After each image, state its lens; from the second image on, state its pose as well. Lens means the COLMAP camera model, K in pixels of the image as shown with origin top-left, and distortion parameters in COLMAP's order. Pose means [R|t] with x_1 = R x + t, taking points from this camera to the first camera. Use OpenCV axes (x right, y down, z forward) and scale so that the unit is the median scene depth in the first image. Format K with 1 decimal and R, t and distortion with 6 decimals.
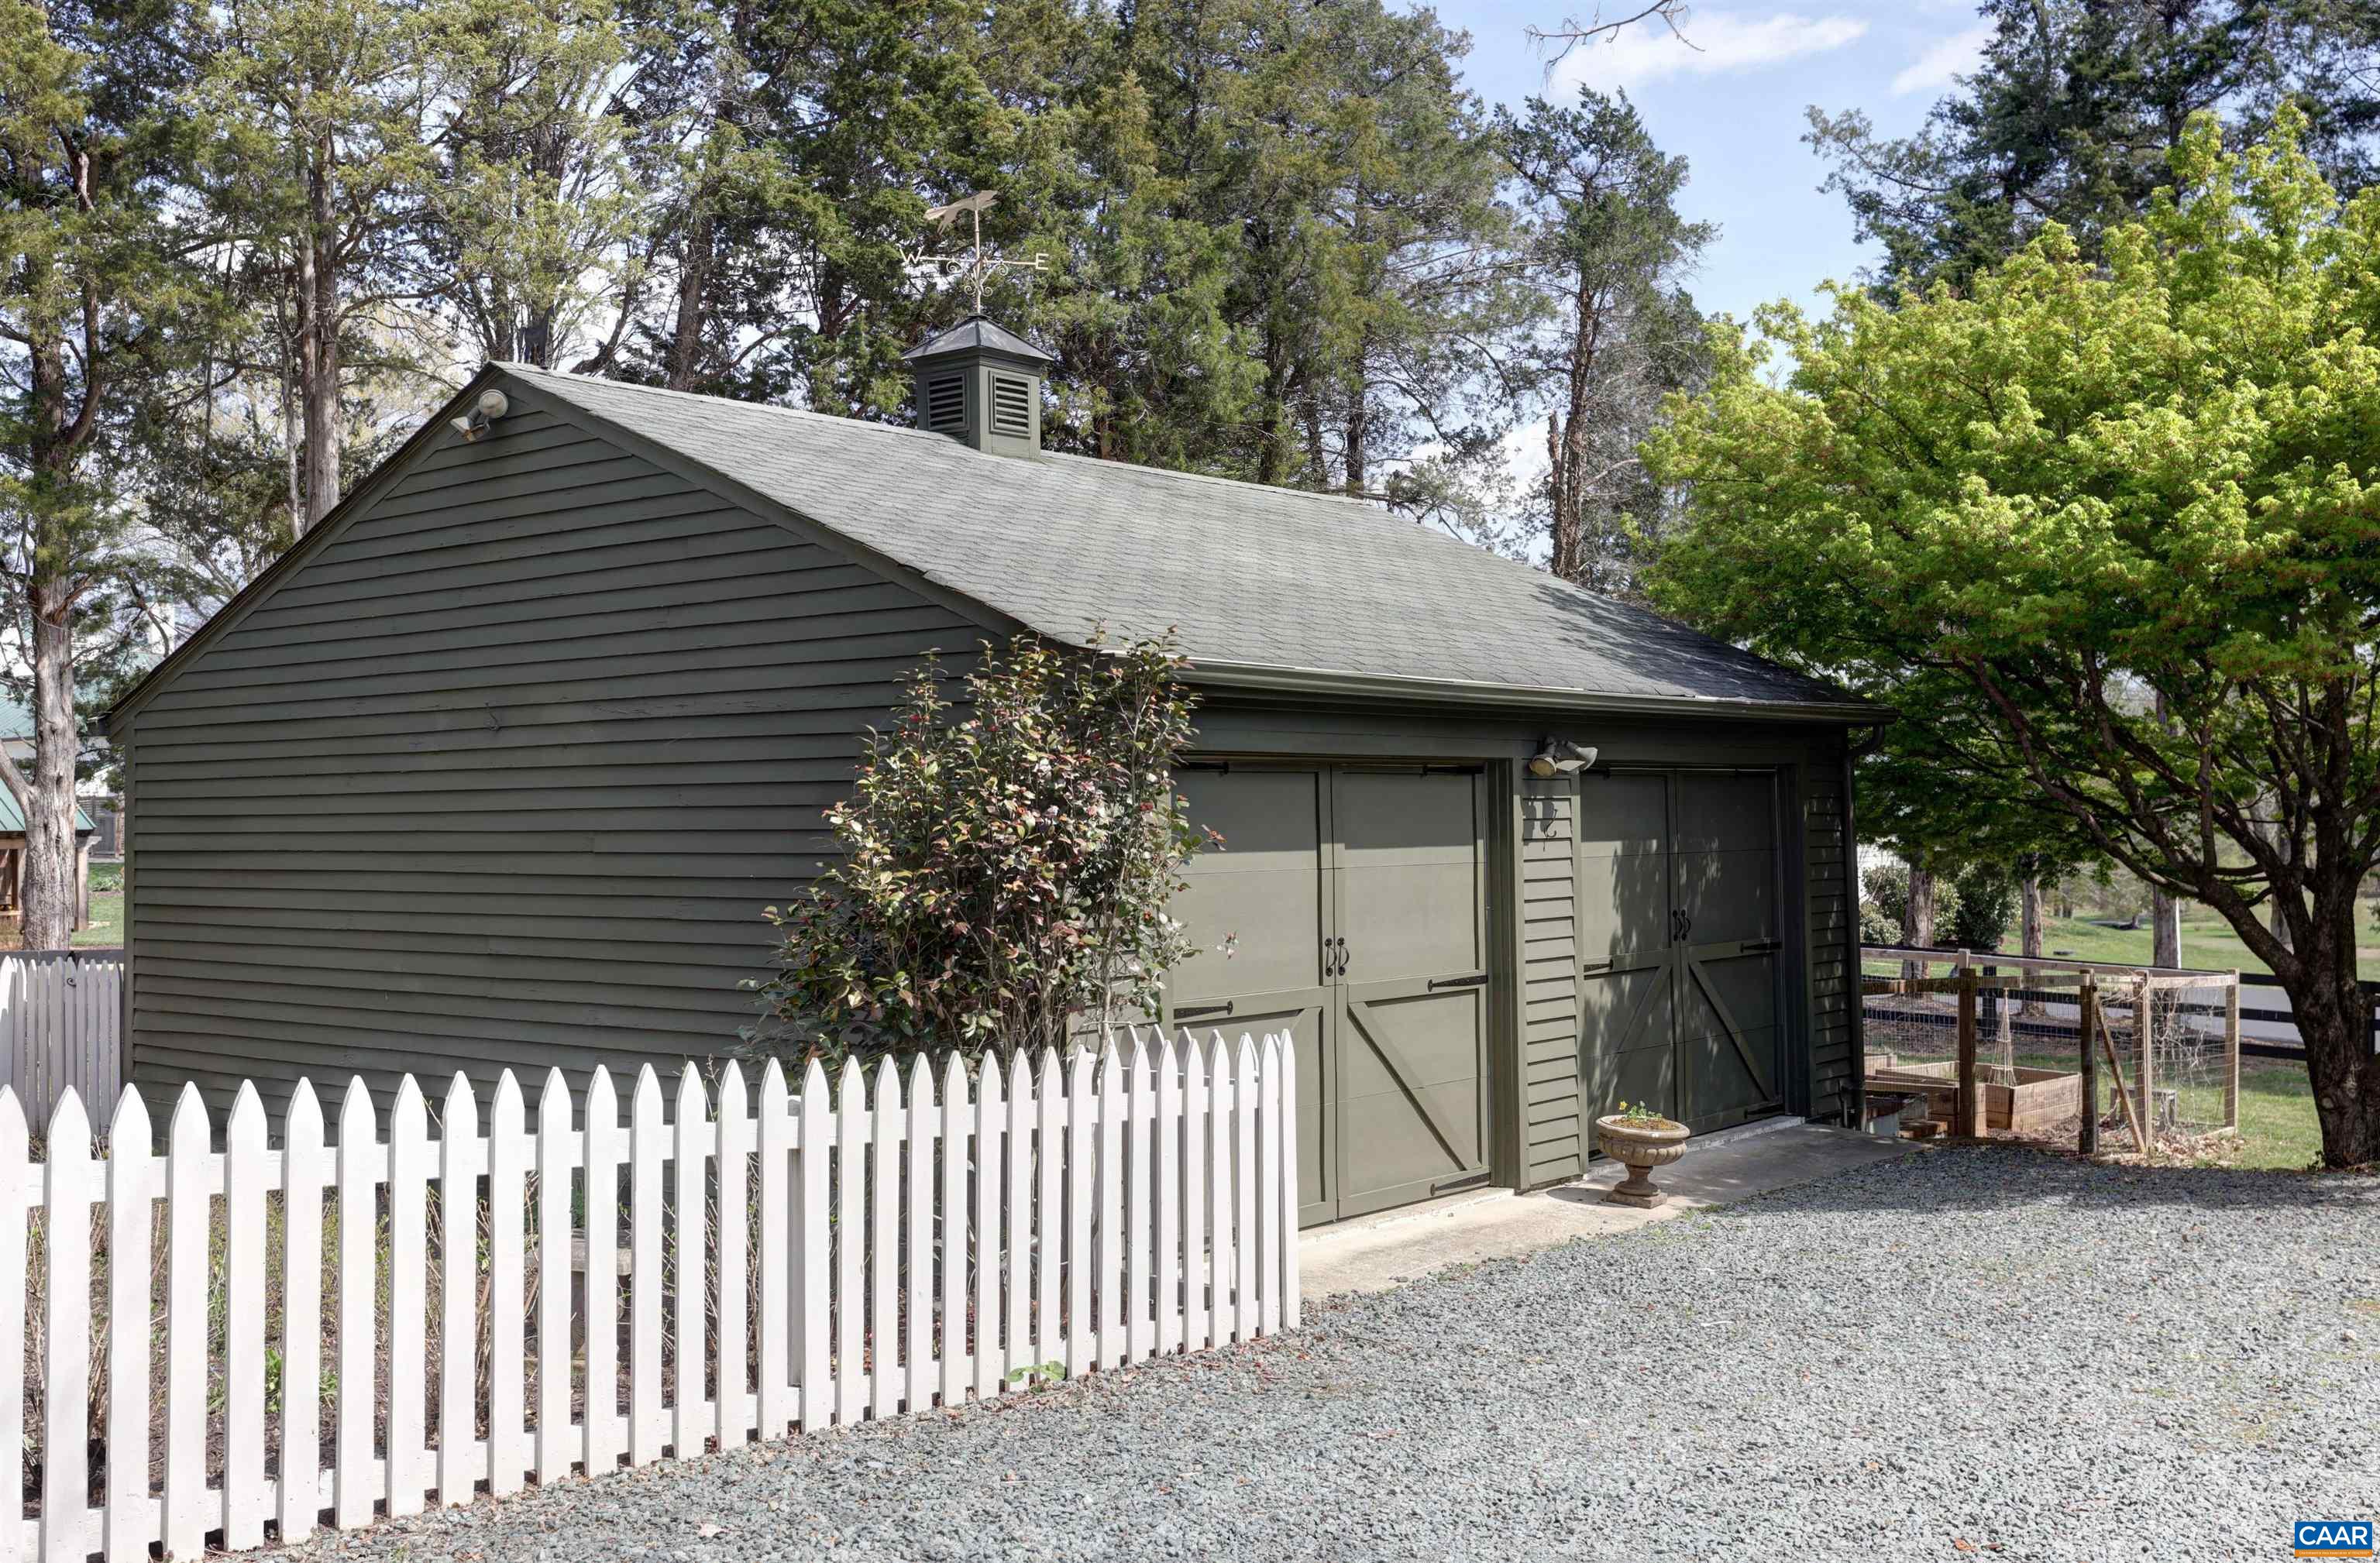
lens RADIAL K [[2315.4, 0, 1192.5], [0, 2315.4, 770.4], [0, 0, 1]] dist [-0.005137, 0.000000]
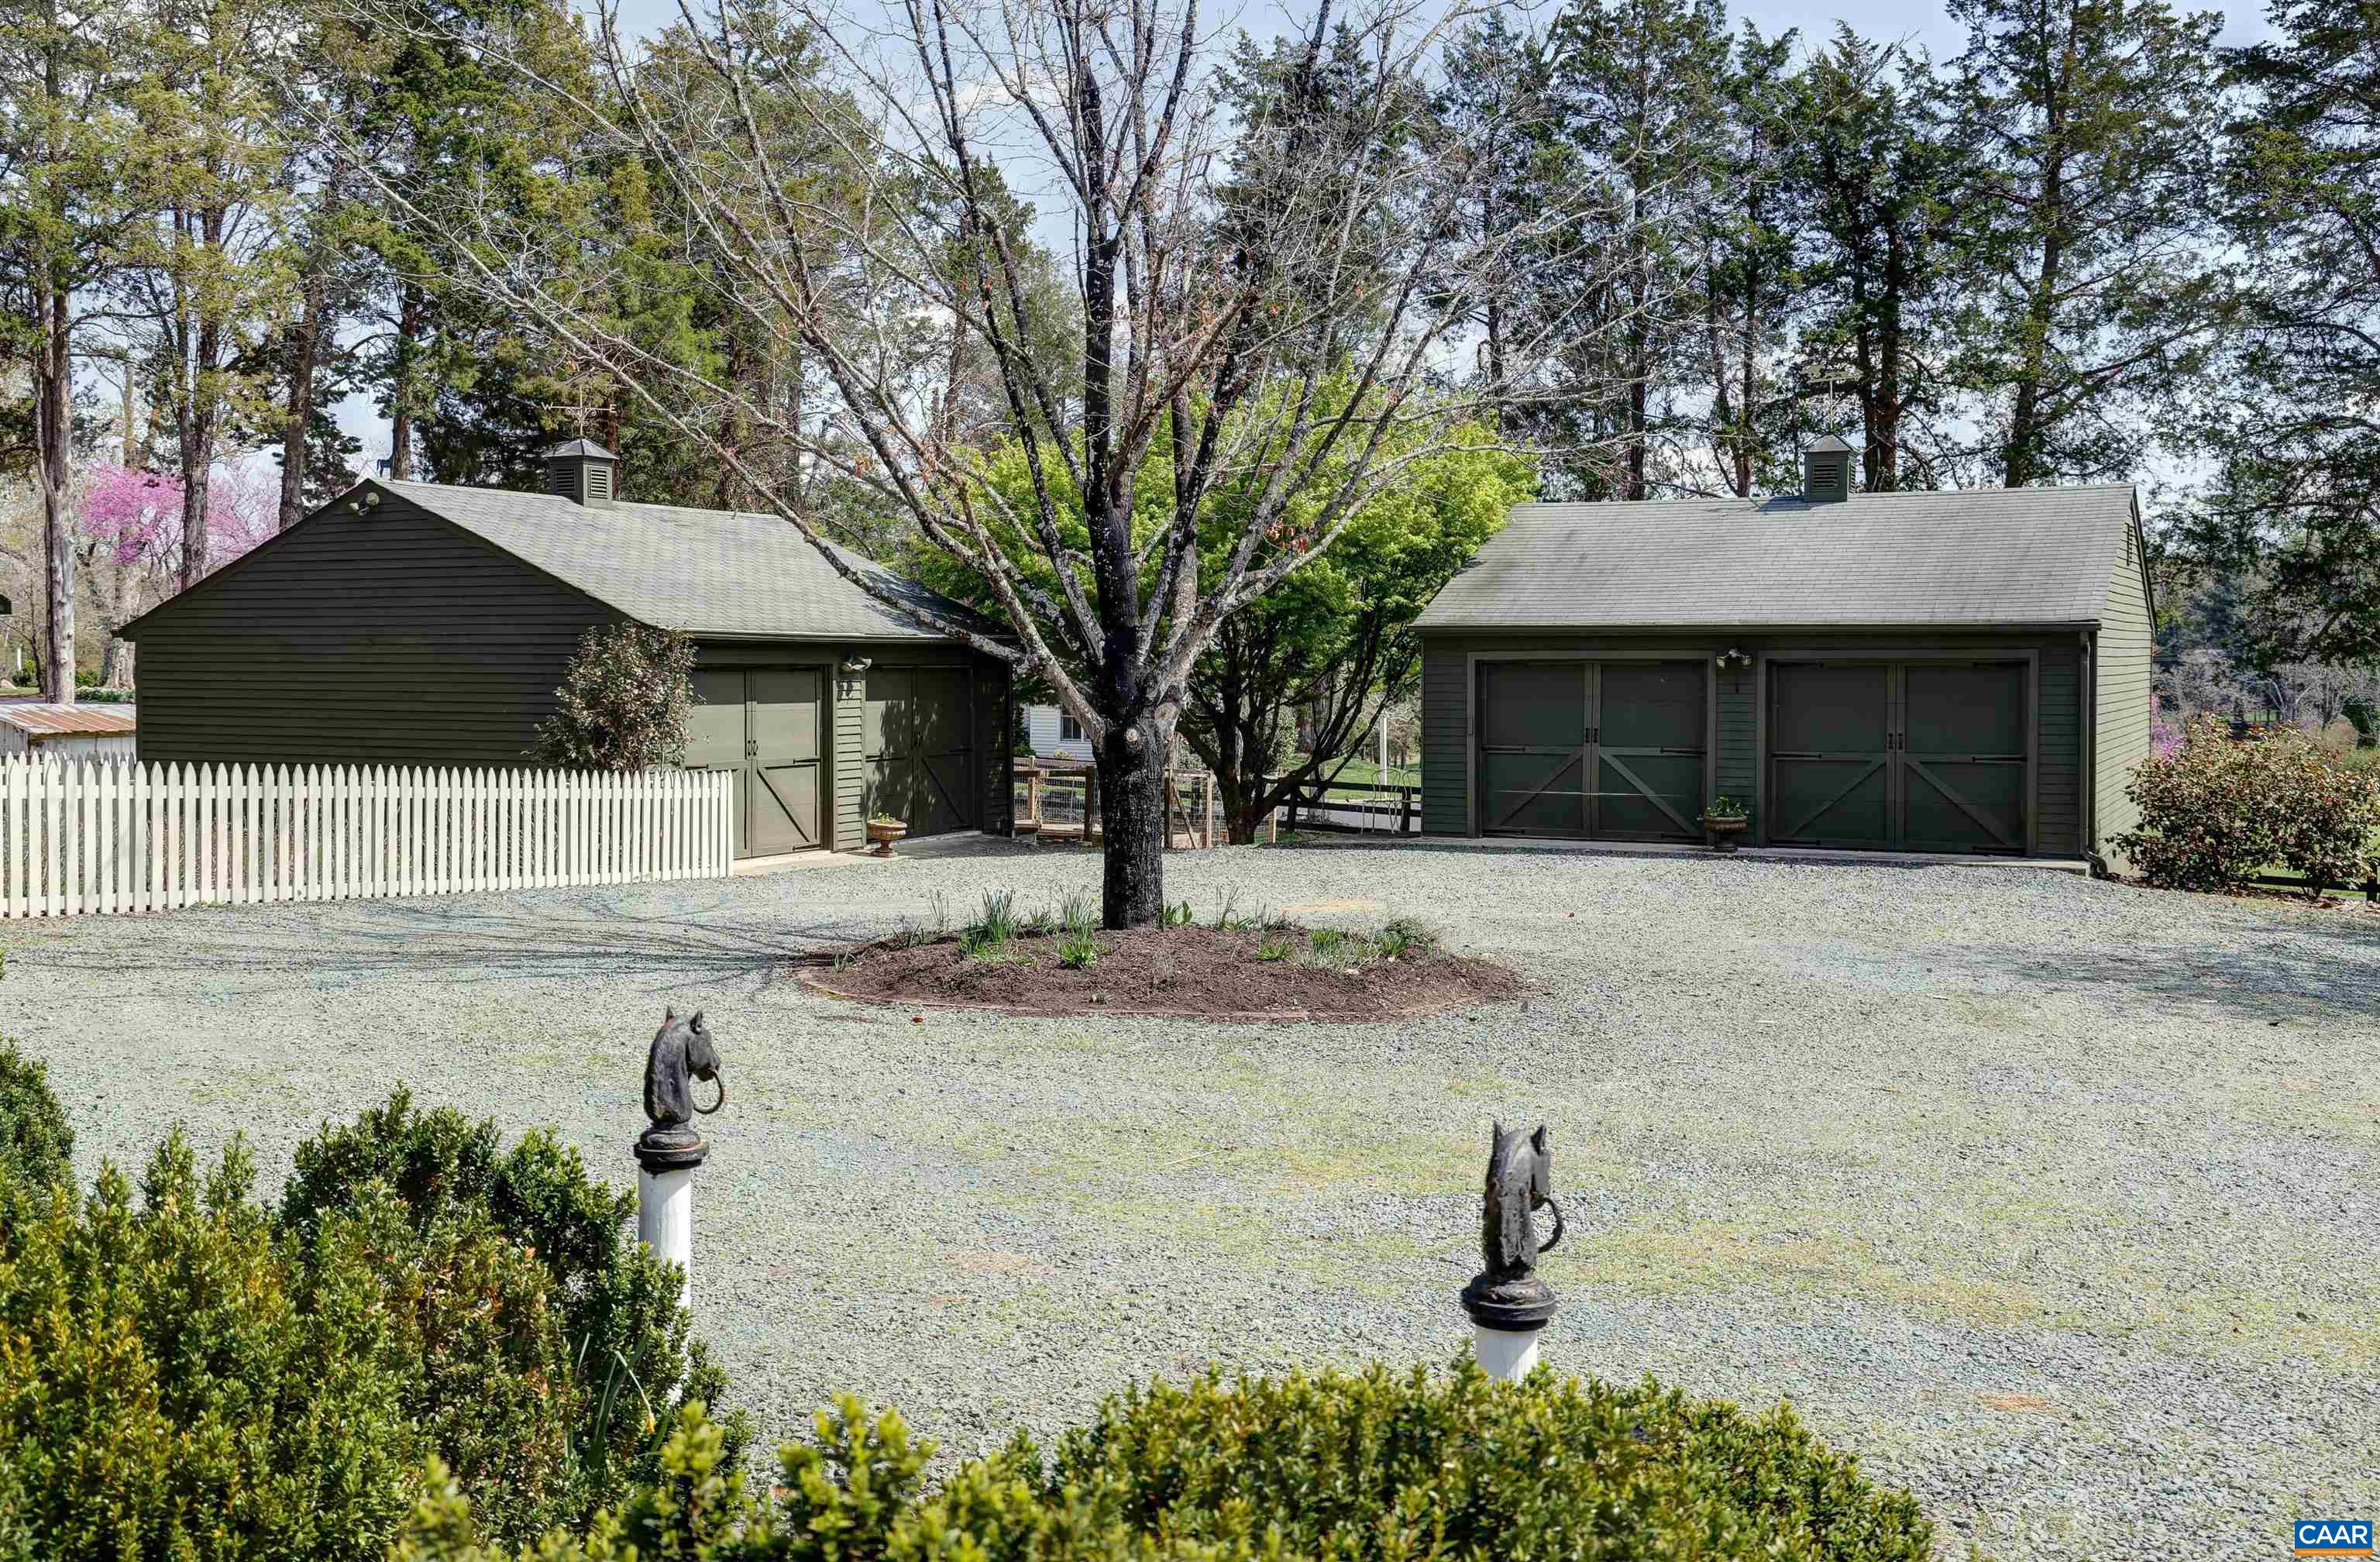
lens RADIAL K [[2315.7, 0, 1113.0], [0, 2315.7, 716.1], [0, 0, 1]] dist [0.037836, 0.000000]
pose [[0.980316, 0.010029, 0.197180, -0.040724], [-0.018625, 0.998953, 0.041787, -0.053970], [-0.196555, -0.044637, 0.979476, -1.282743]]
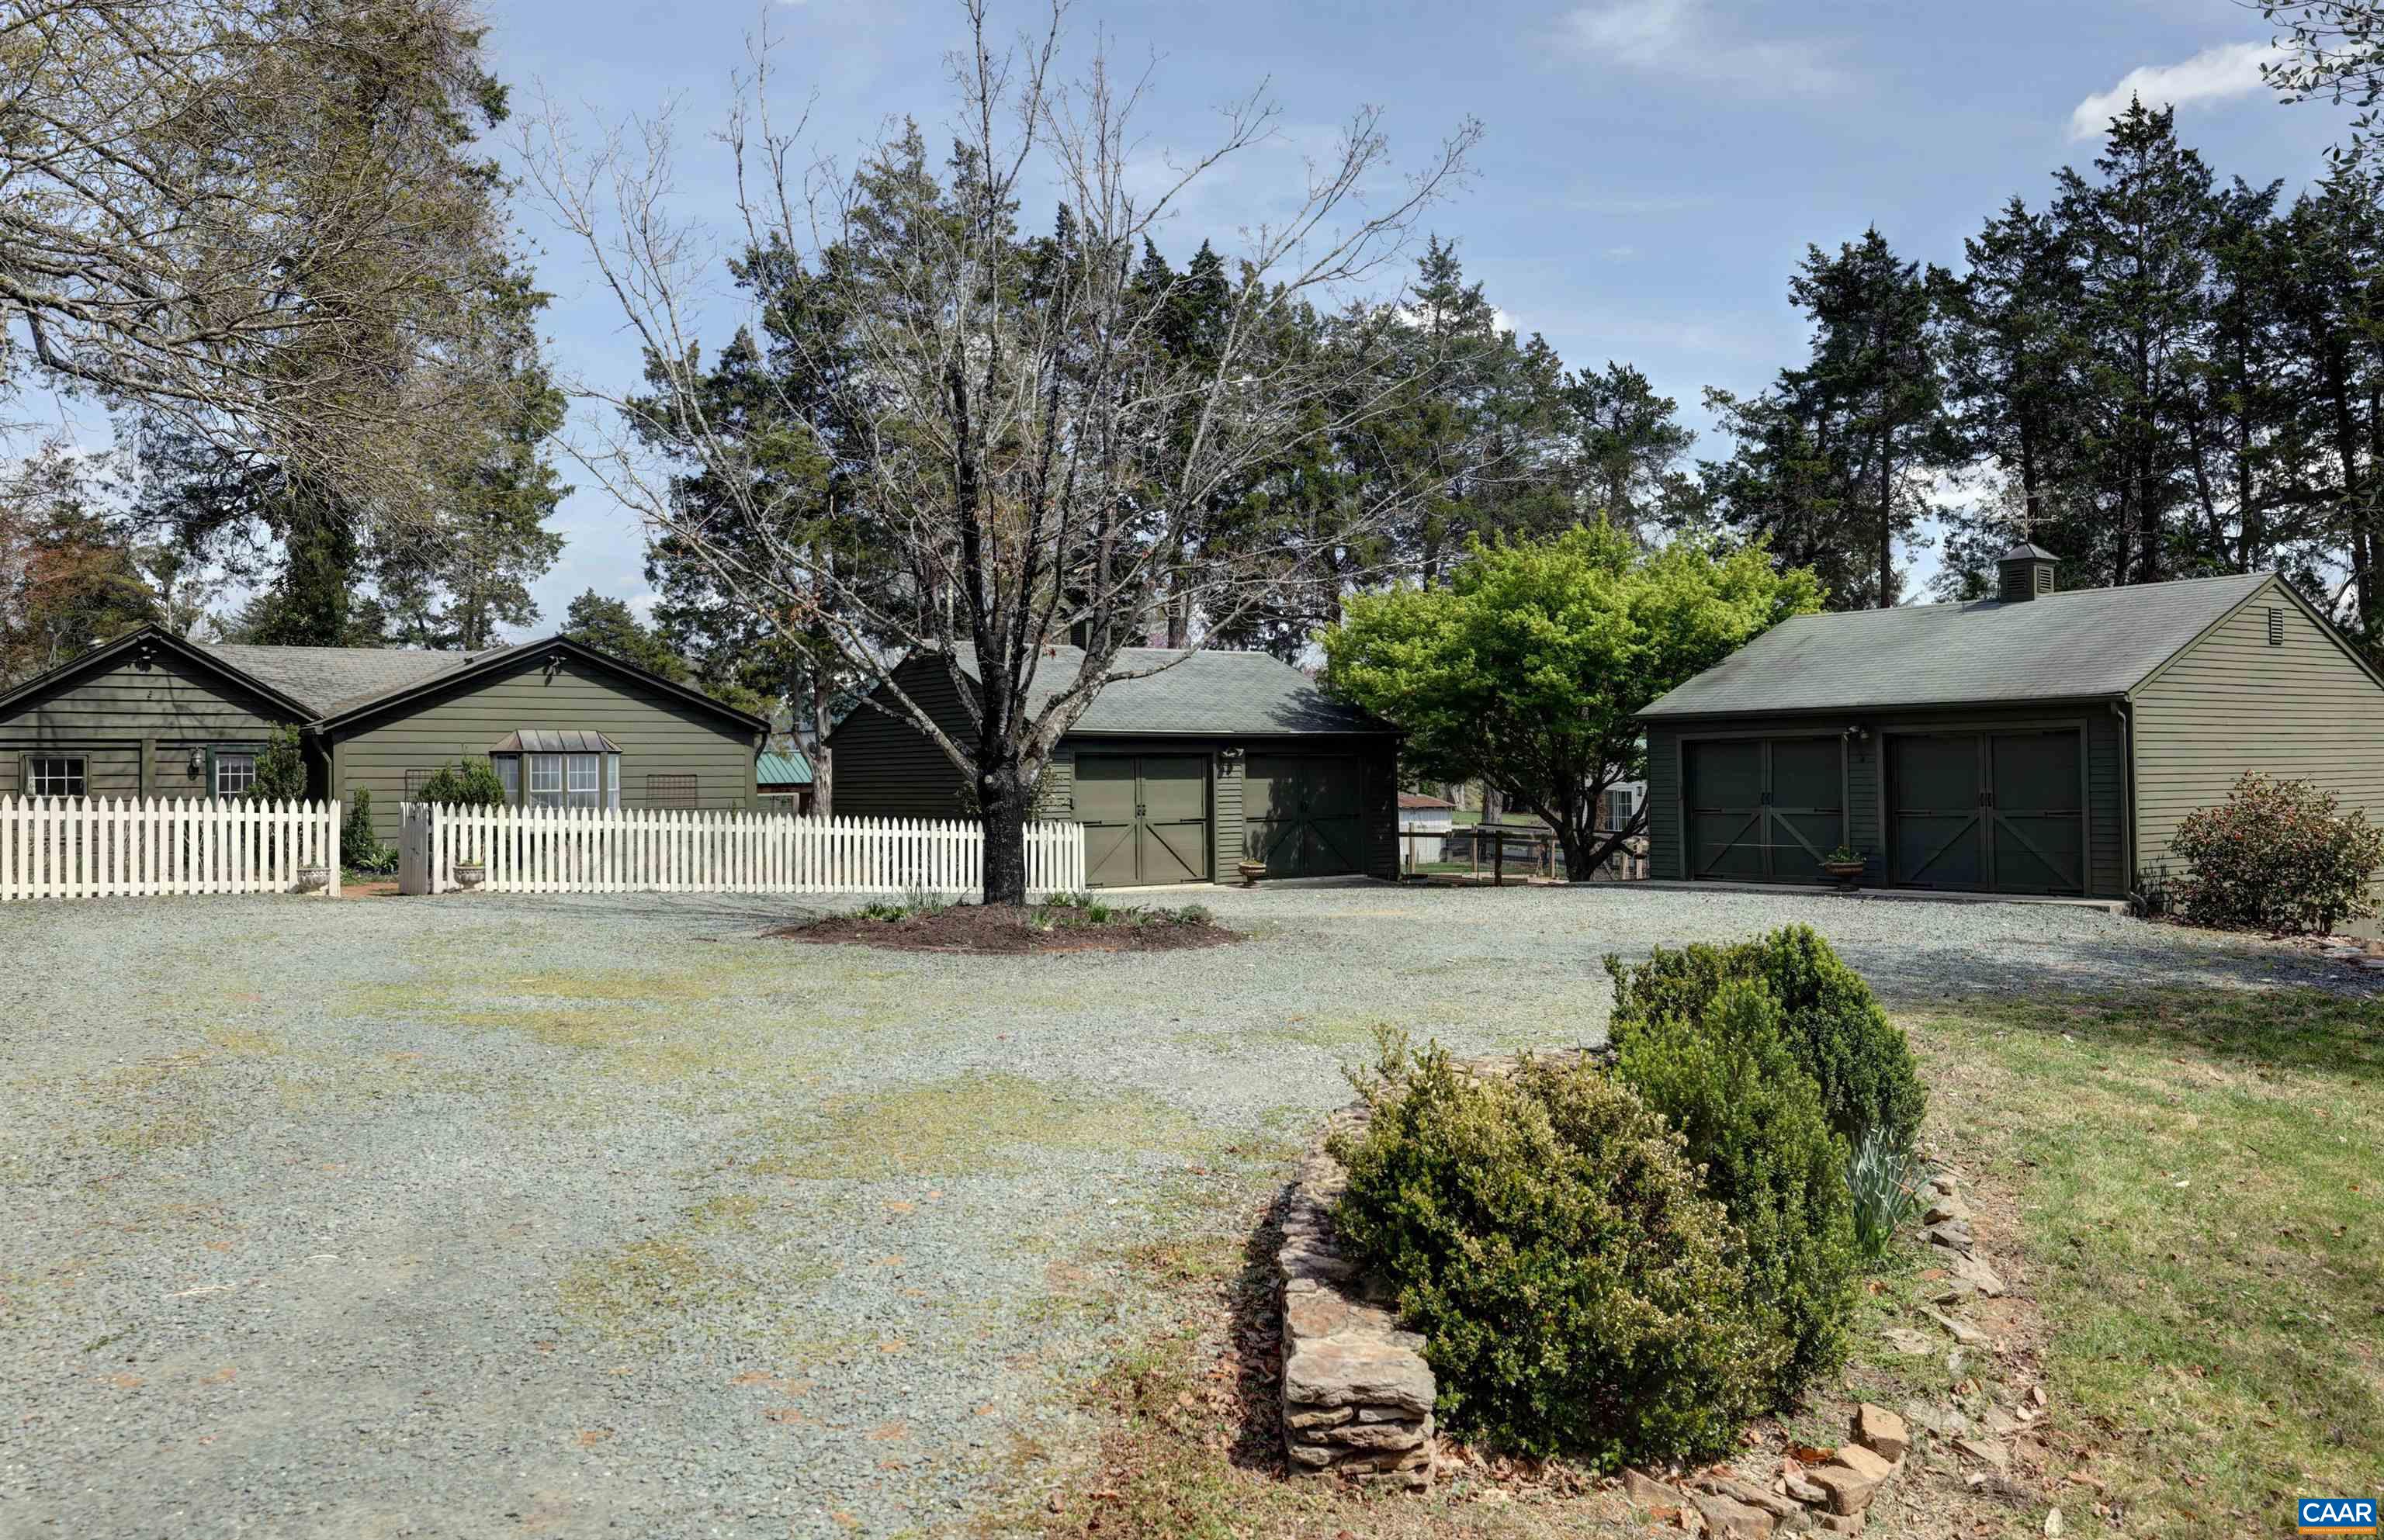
lens RADIAL K [[1837.9, 0, 1170.1], [0, 1837.9, 771.4], [0, 0, 1]] dist [-0.034778, 0.017088]
pose [[0.957922, 0.000187, -0.287028, 0.817647], [0.005150, 0.999828, 0.017837, -0.025400], [0.286982, -0.018564, 0.957756, -1.499773]]
